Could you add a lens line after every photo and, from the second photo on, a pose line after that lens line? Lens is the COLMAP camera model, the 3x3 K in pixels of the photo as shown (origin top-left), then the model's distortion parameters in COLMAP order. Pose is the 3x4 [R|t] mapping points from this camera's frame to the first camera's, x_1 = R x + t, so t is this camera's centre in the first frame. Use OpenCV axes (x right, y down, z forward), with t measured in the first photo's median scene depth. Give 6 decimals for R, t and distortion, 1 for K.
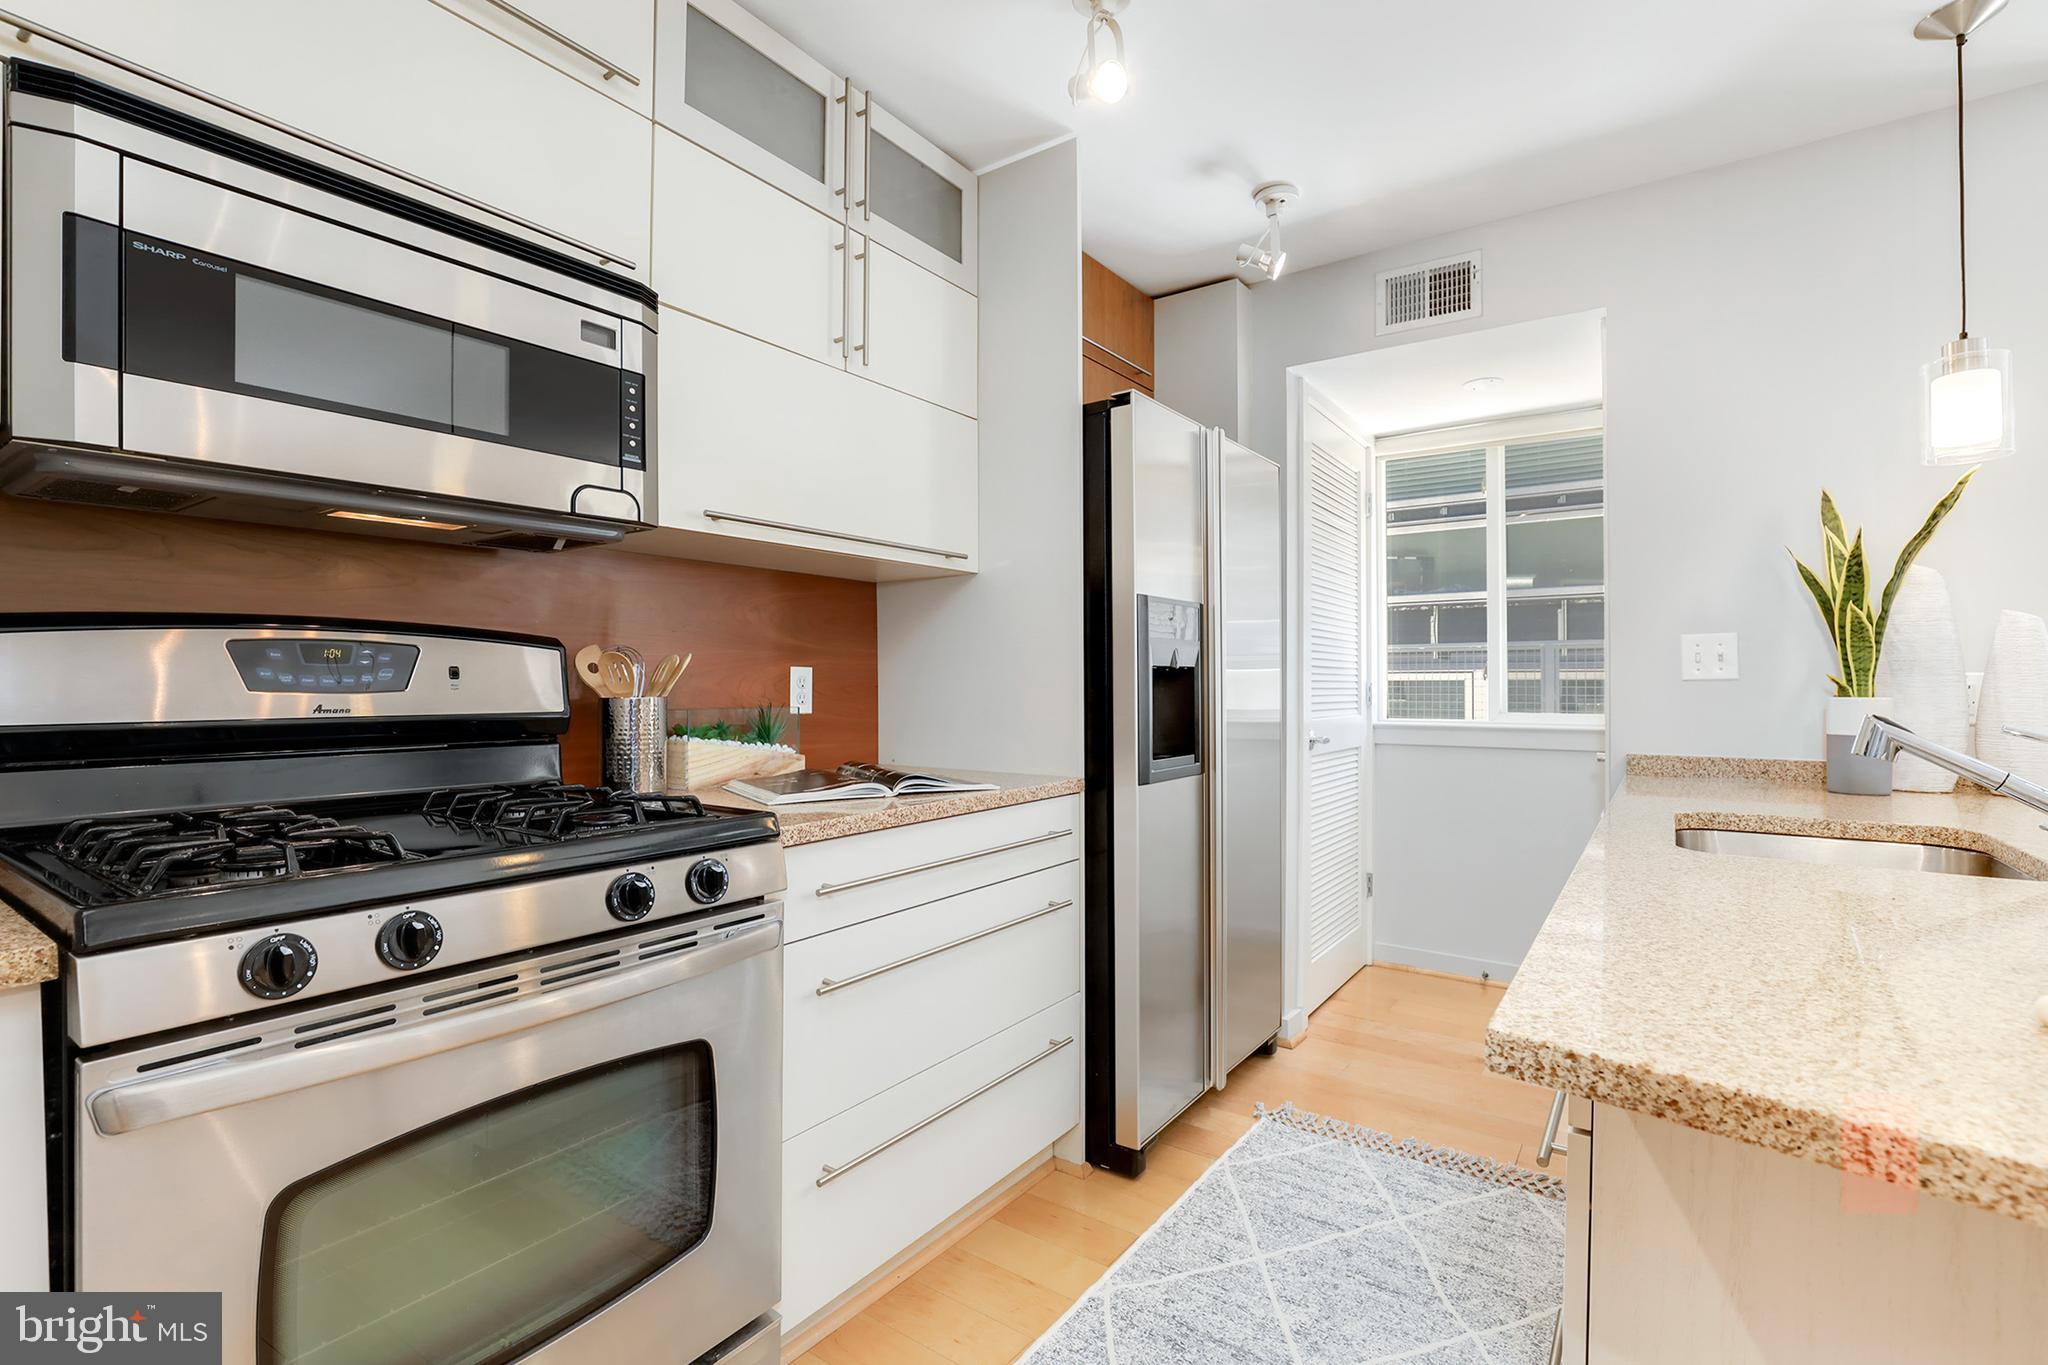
lens RADIAL K [[944.2, 0, 1024.7], [0, 944.2, 677.2], [0, 0, 1]] dist [-0.020469, 0.005009]
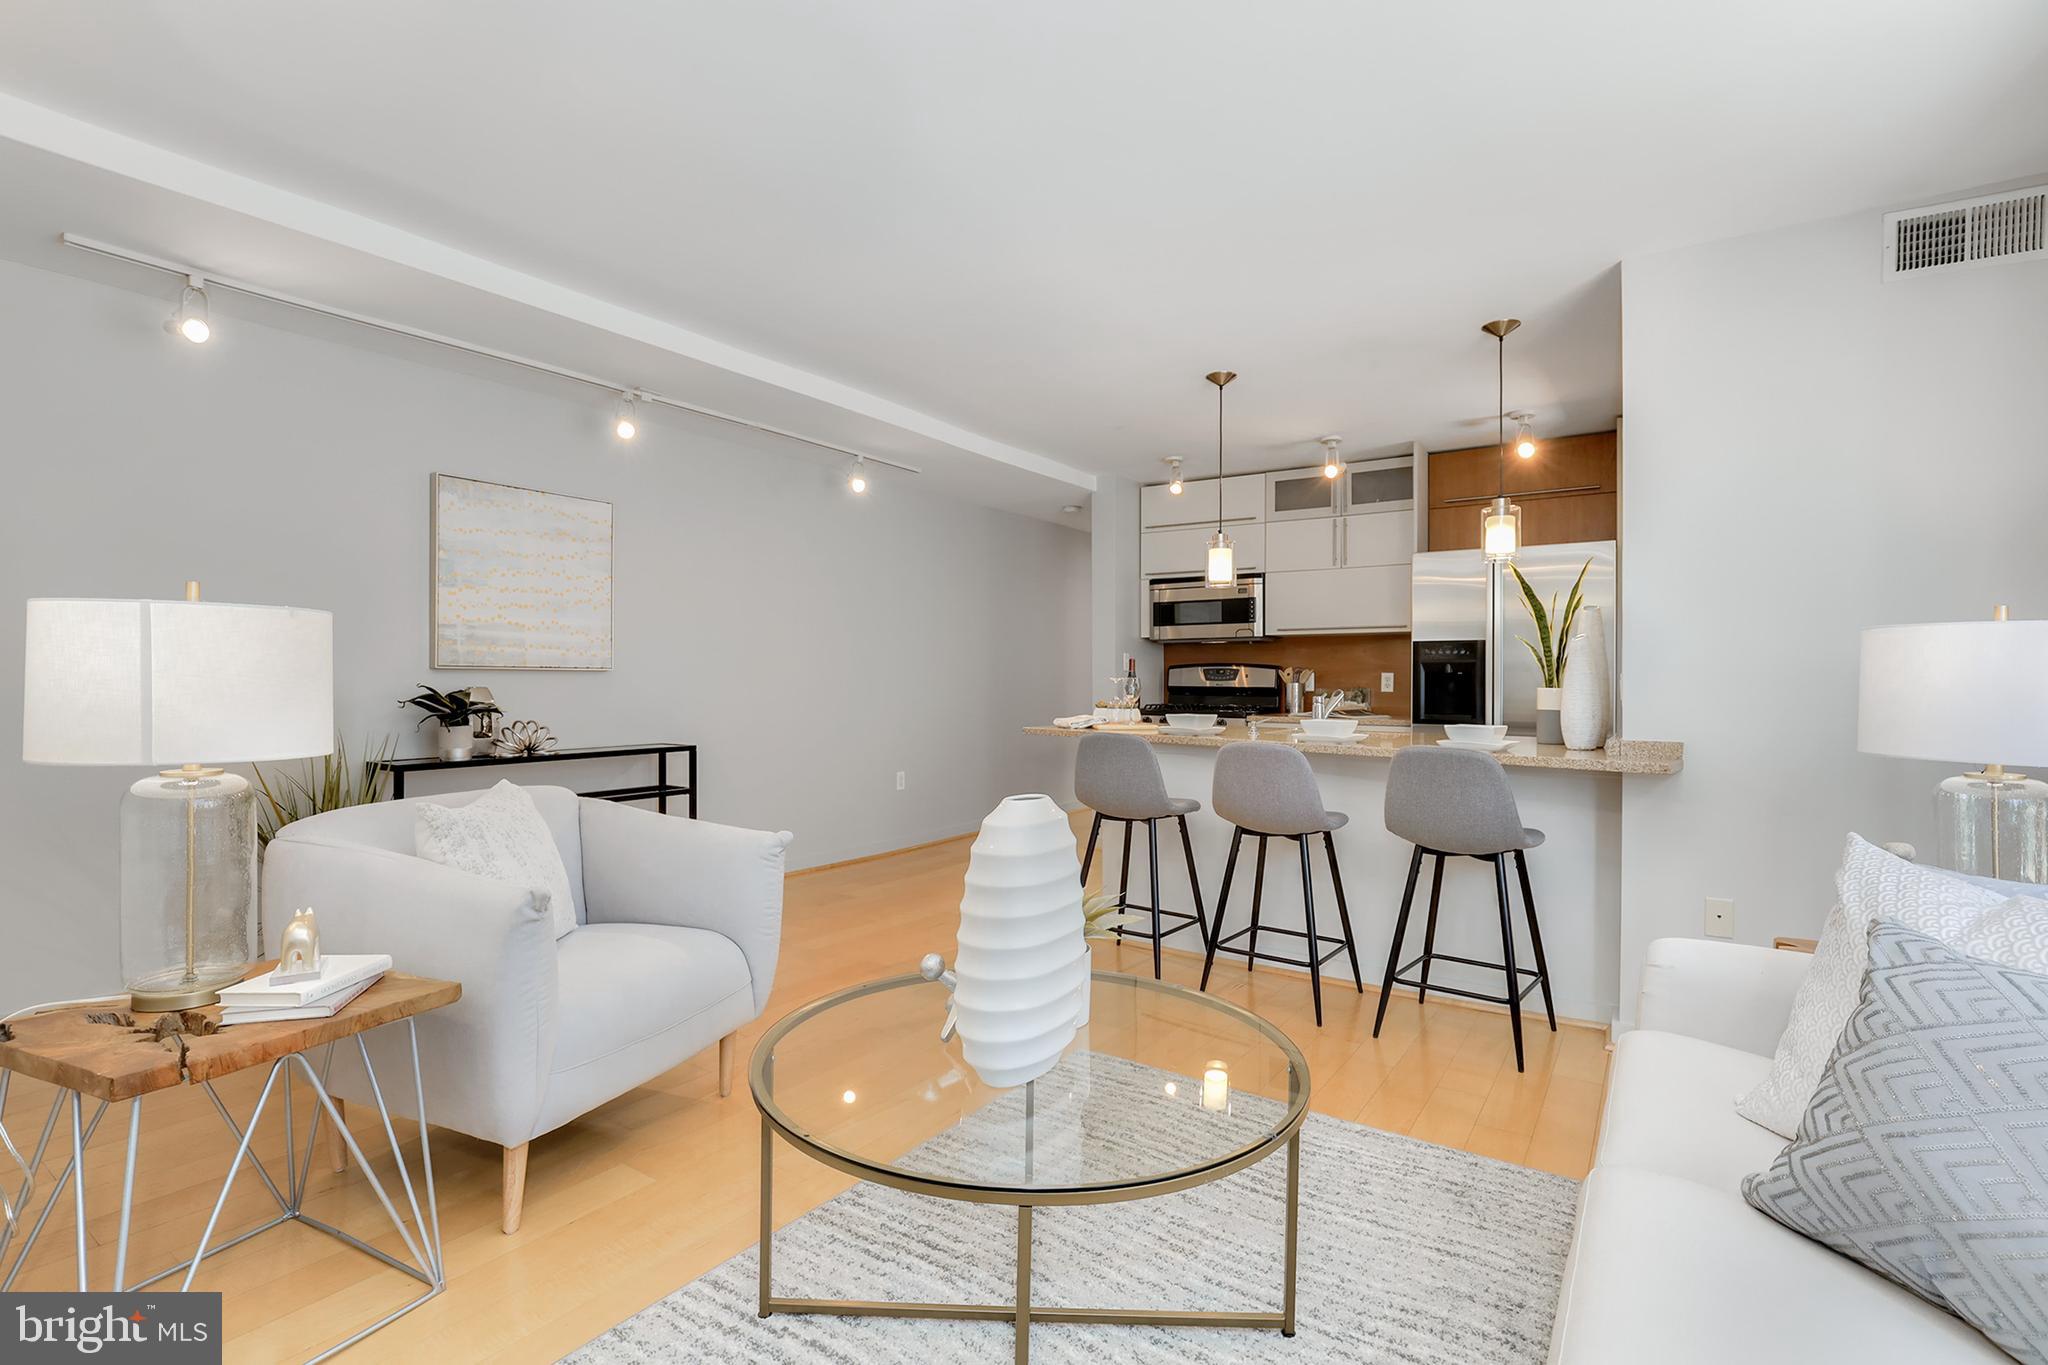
lens RADIAL K [[960.4, 0, 1024.0], [0, 960.4, 682.5], [0, 0, 1]] dist [-0.028086, 0.001060]
pose [[0.016097, 0.004279, -0.999861, 3.406864], [-0.001134, 0.999990, 0.004262, 0.006336], [0.999870, 0.001065, 0.016102, 0.007390]]
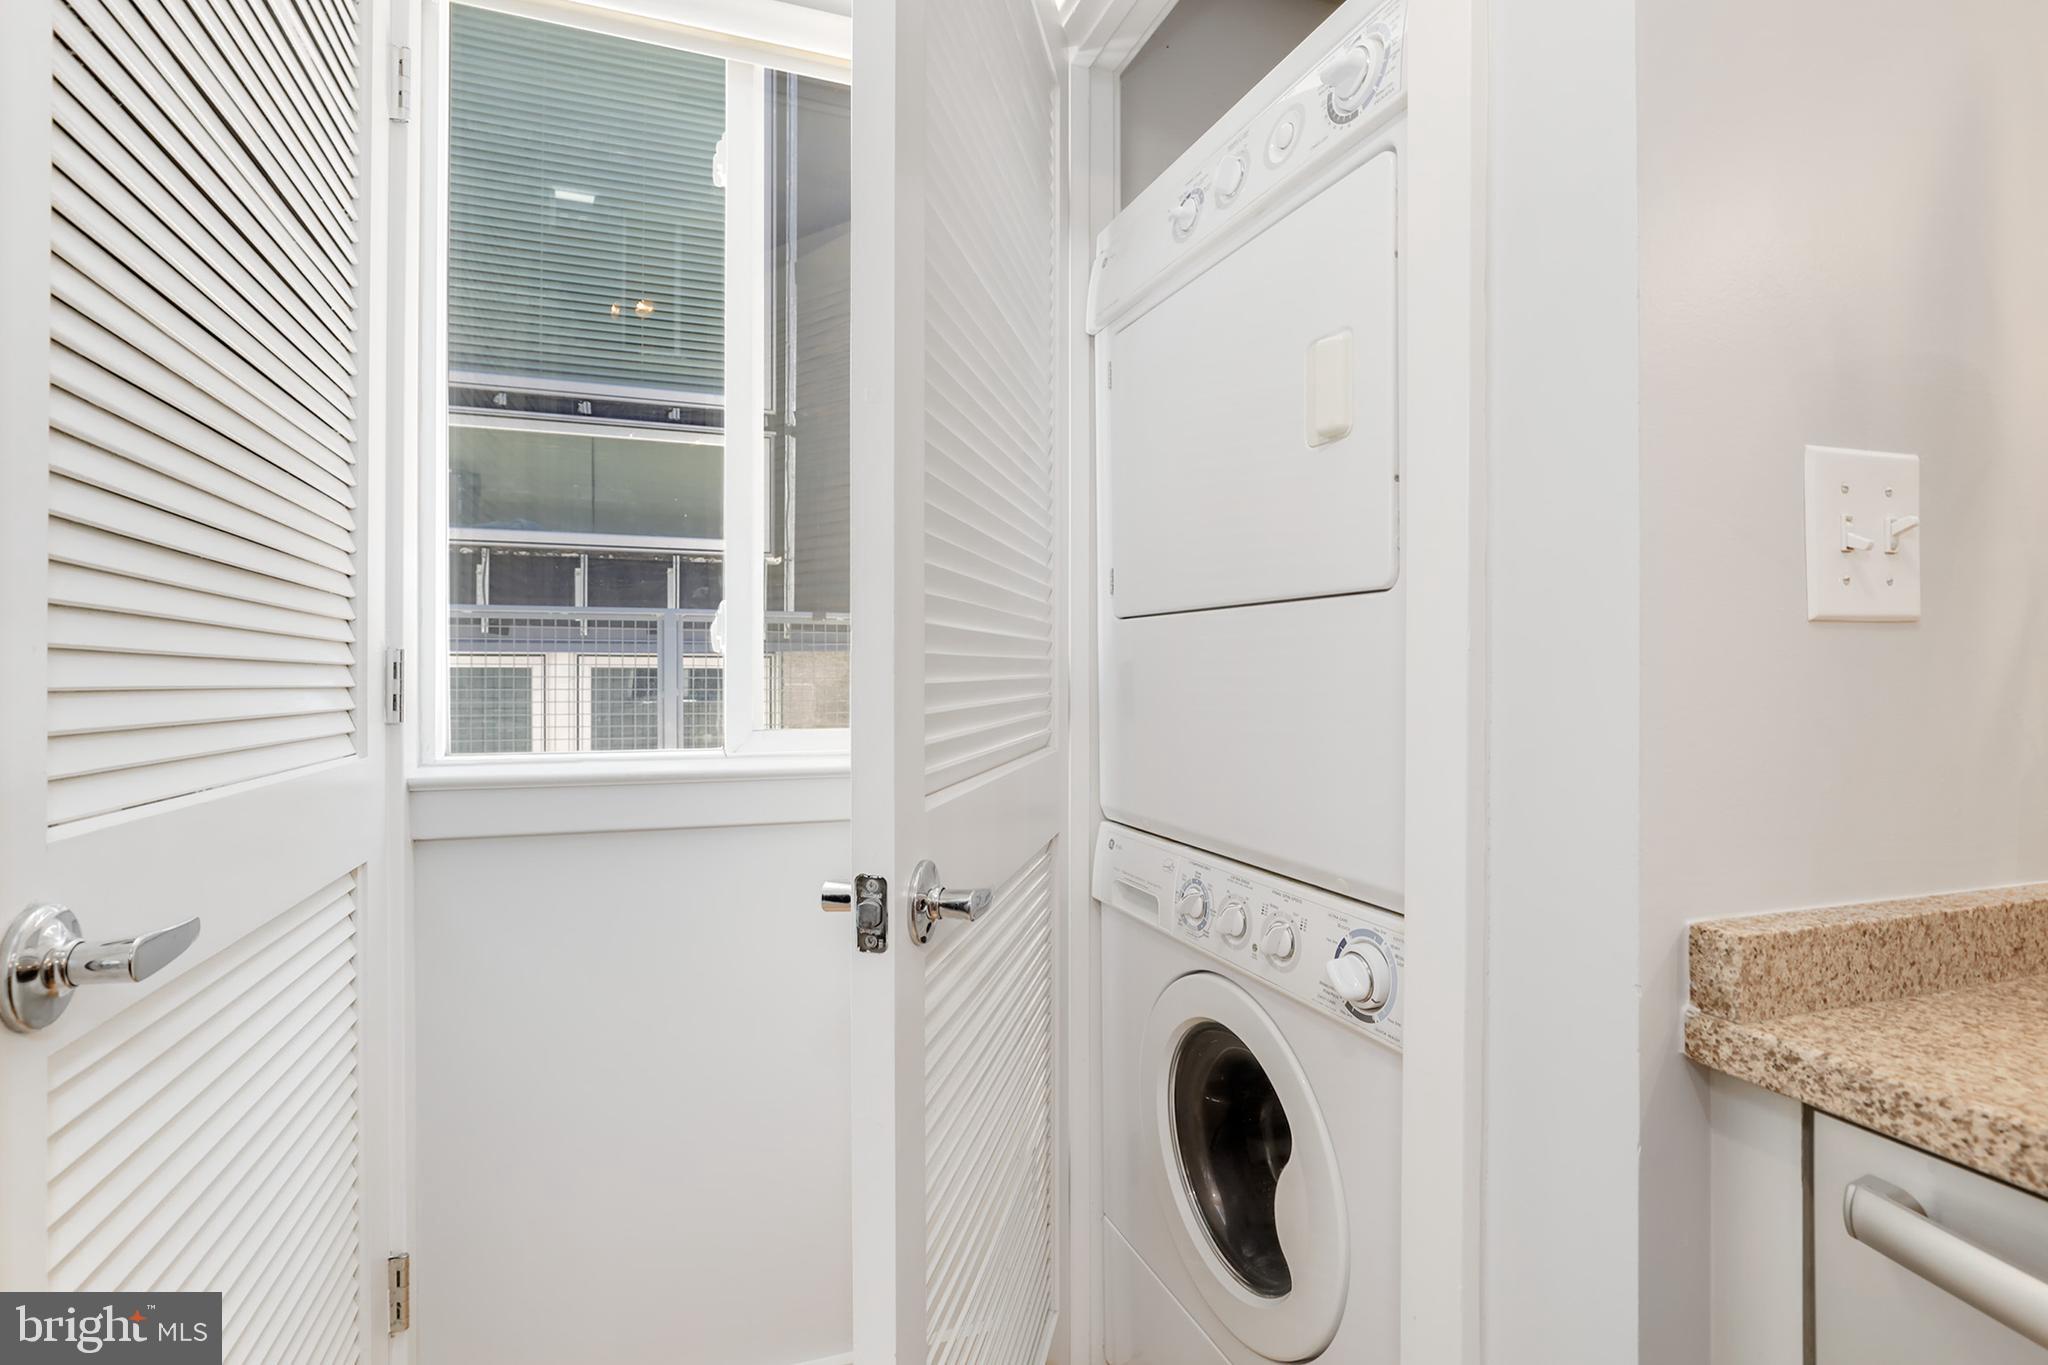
lens RADIAL K [[944.2, 0, 1024.7], [0, 944.2, 677.2], [0, 0, 1]] dist [-0.020469, 0.005009]
pose [[0.560198, -0.000145, 0.828359, 0.550318], [-0.004616, 0.999984, 0.003296, 0.026905], [-0.828346, -0.005670, 0.560188, 1.595623]]
